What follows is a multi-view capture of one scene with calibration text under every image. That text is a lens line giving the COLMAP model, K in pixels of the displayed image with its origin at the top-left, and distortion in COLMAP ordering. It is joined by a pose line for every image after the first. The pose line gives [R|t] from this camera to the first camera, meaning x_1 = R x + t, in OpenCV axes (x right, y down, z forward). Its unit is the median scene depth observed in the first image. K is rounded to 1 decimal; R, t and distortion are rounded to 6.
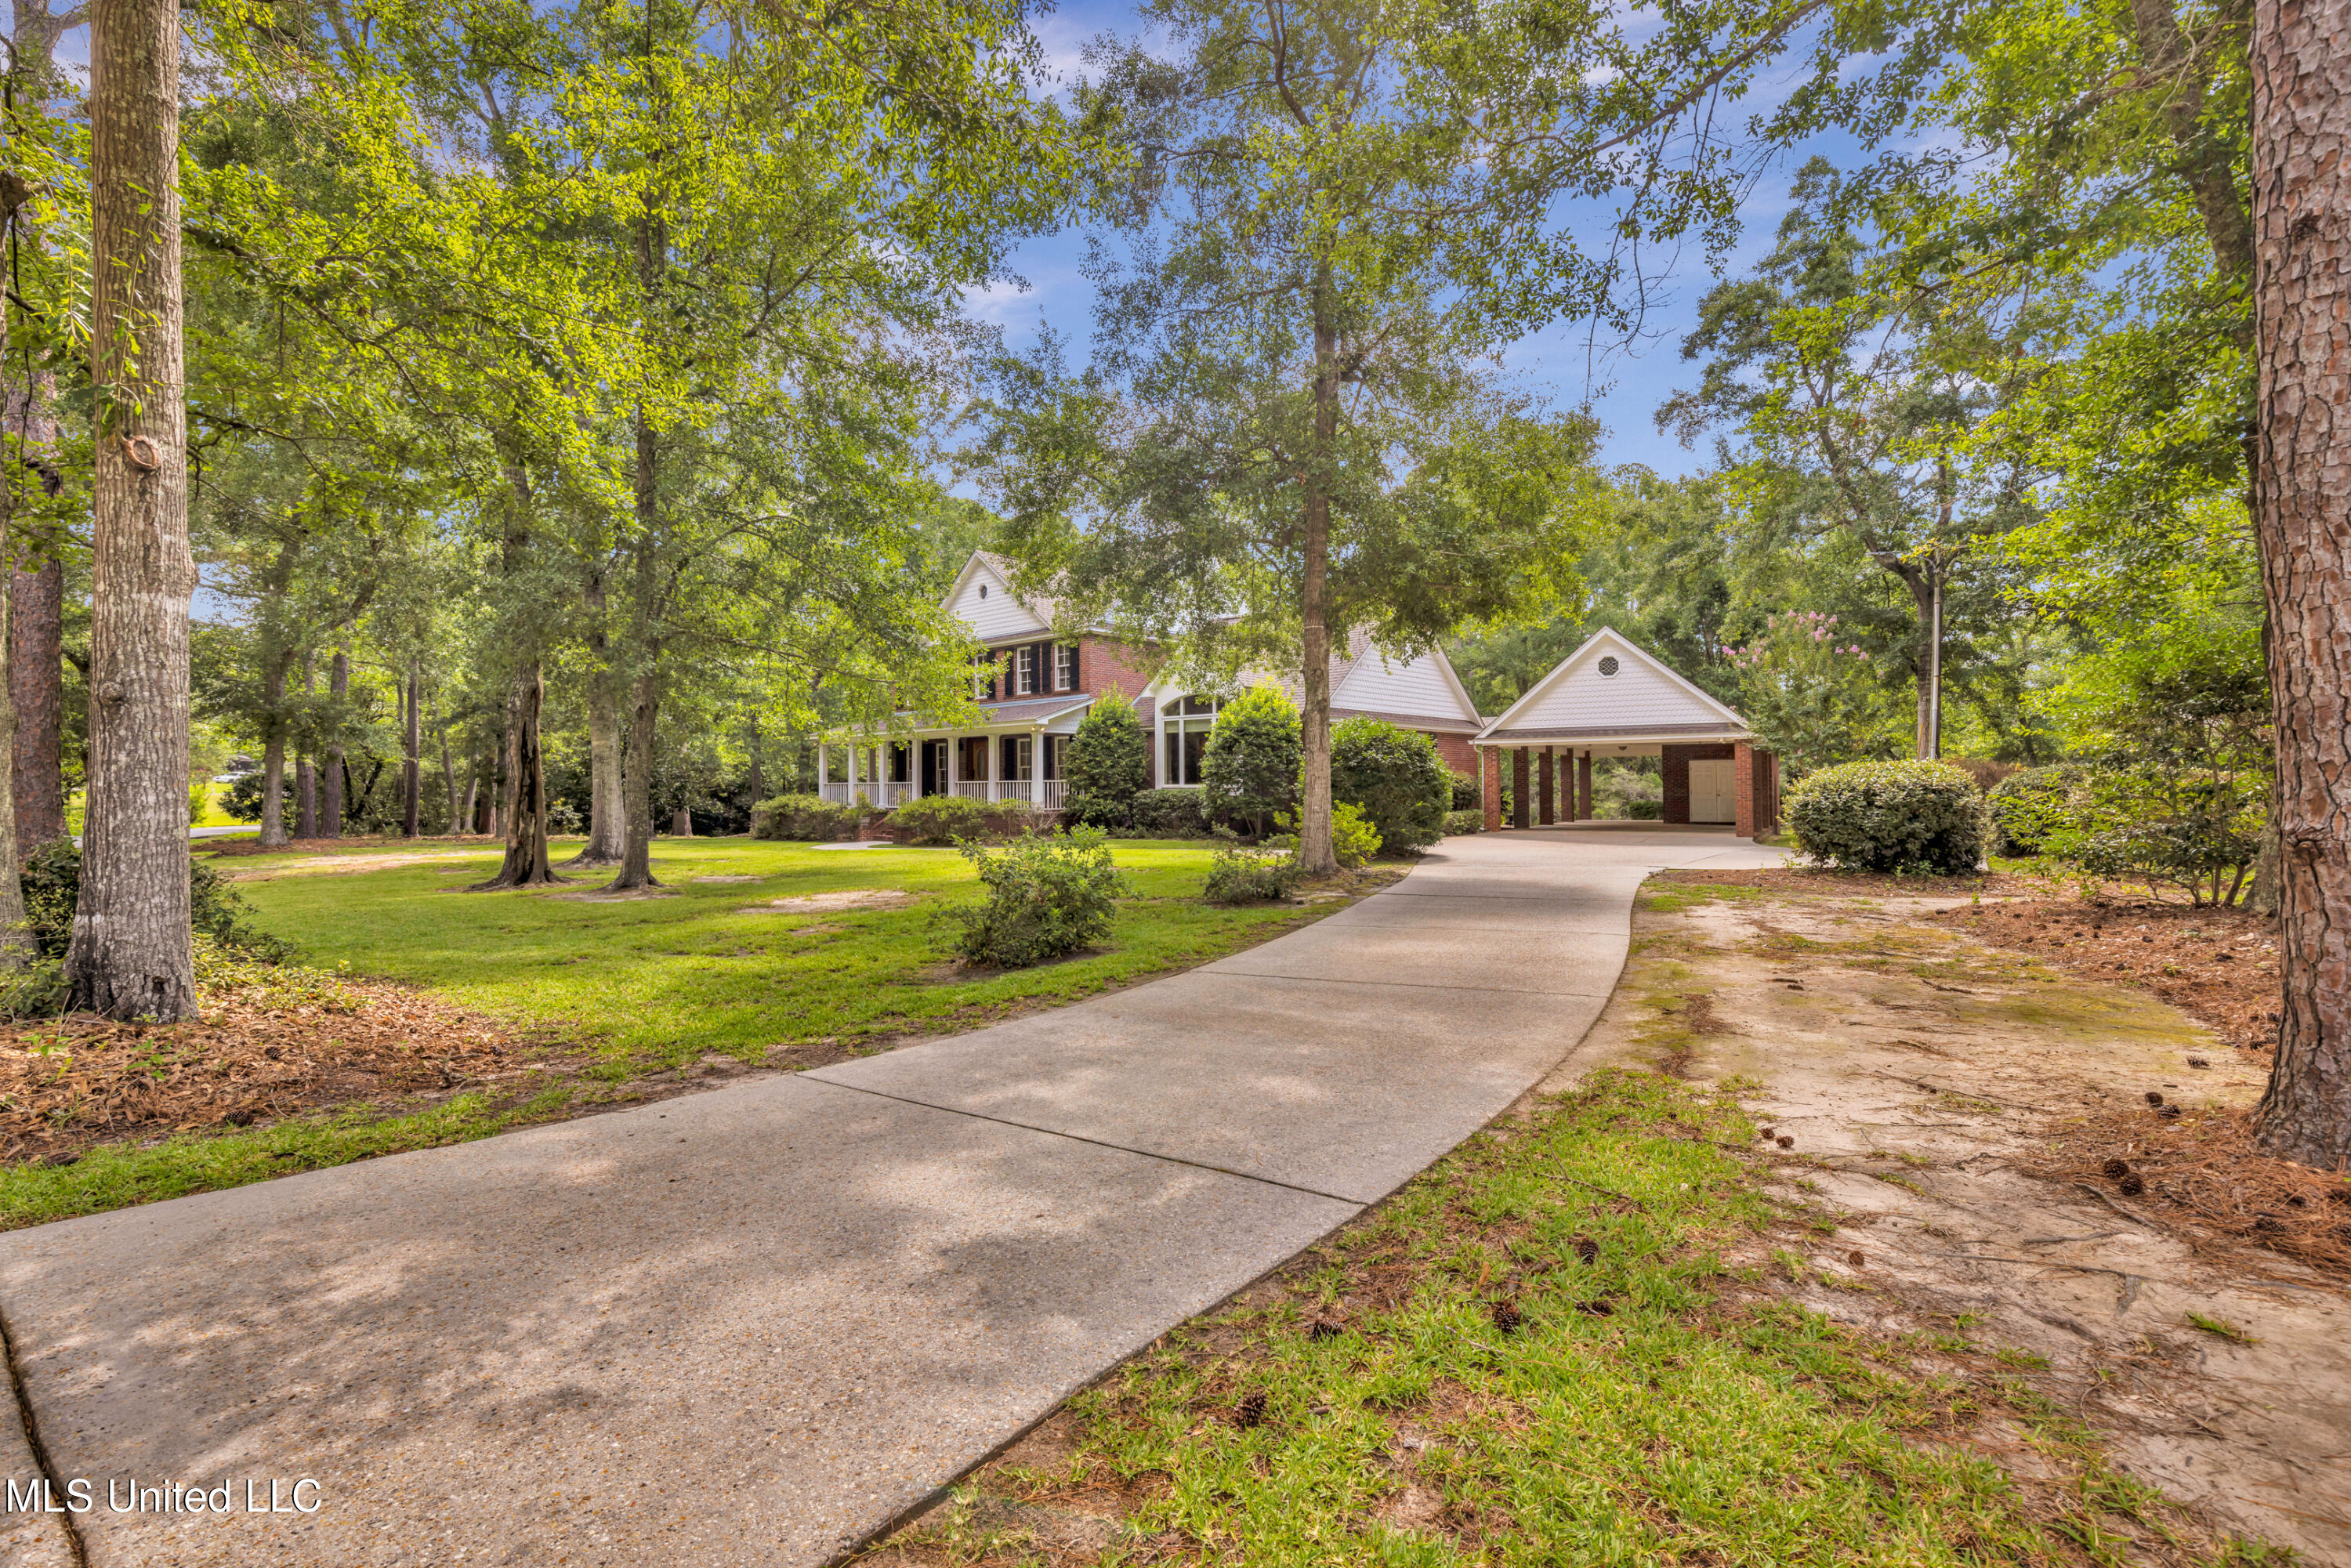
lens RADIAL K [[2320.1, 0, 1174.6], [0, 2320.1, 785.2], [0, 0, 1]] dist [0.002525, 0.000000]
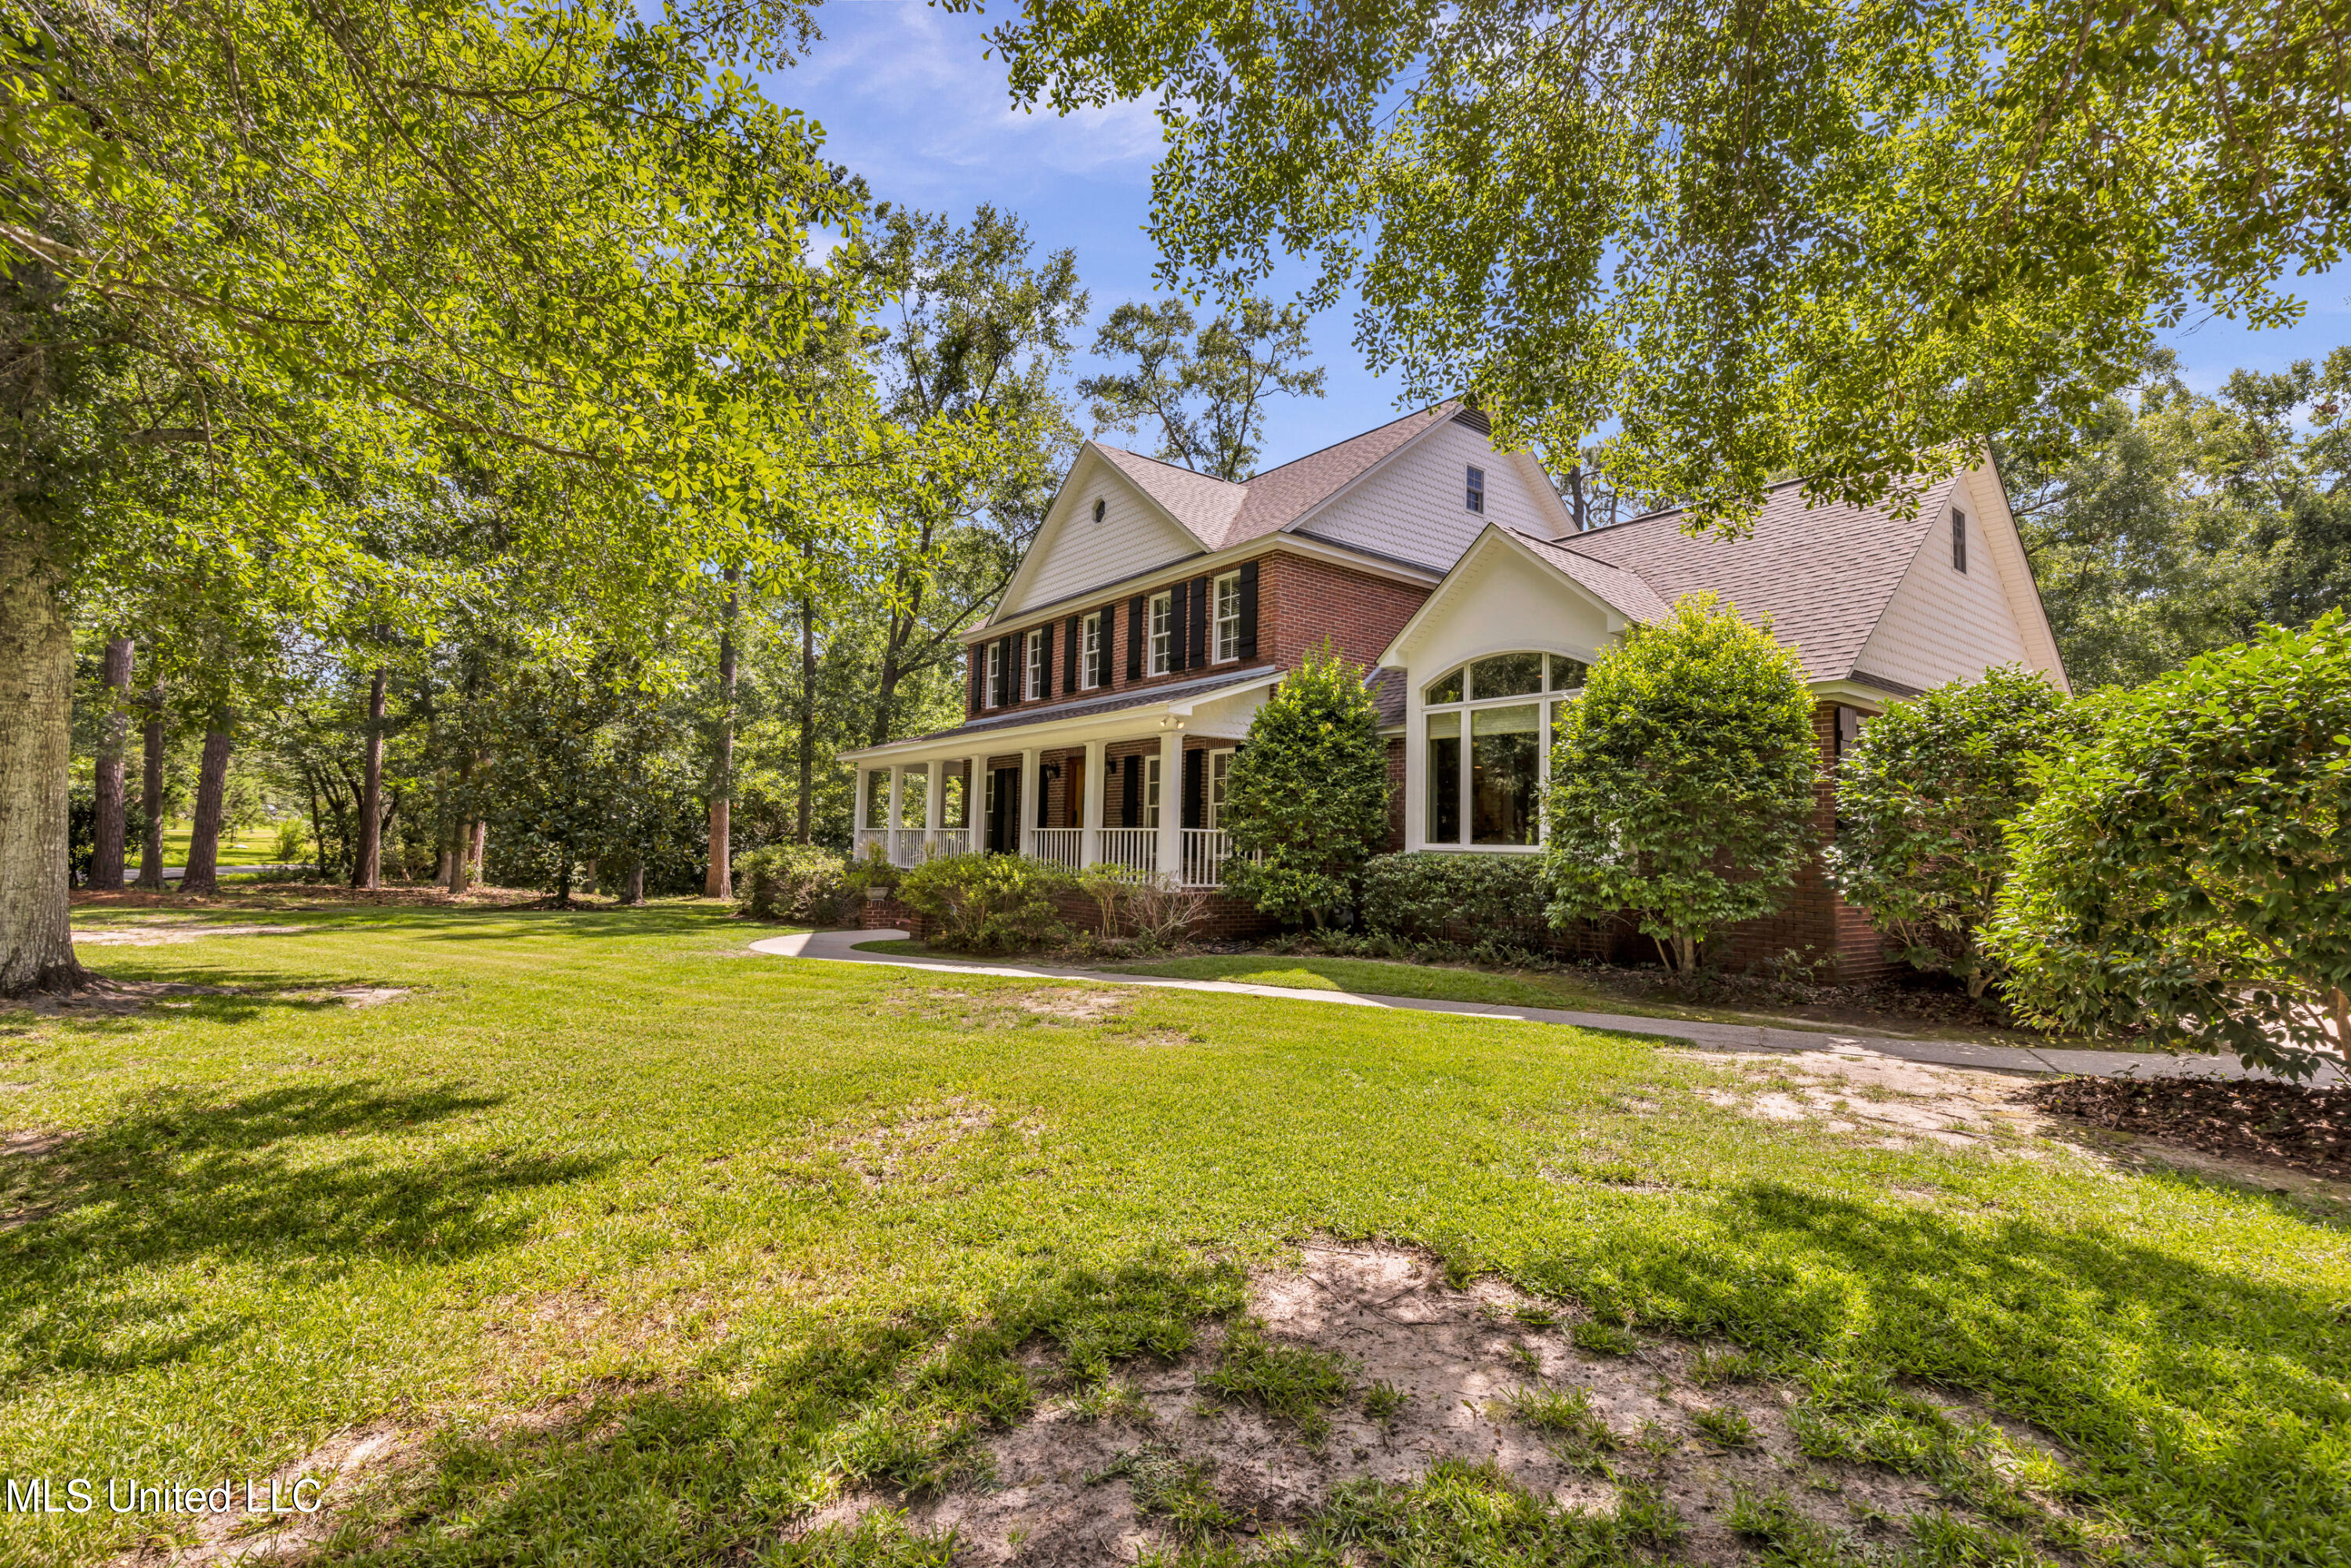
lens RADIAL K [[2320.1, 0, 1174.0], [0, 2320.1, 781.9], [0, 0, 1]] dist [0.002525, 0.000000]
pose [[0.996632, 0.026166, -0.077716, -0.018851], [-0.028404, 0.999209, -0.027832, 0.001751], [0.076926, 0.029946, 0.996587, 0.493116]]
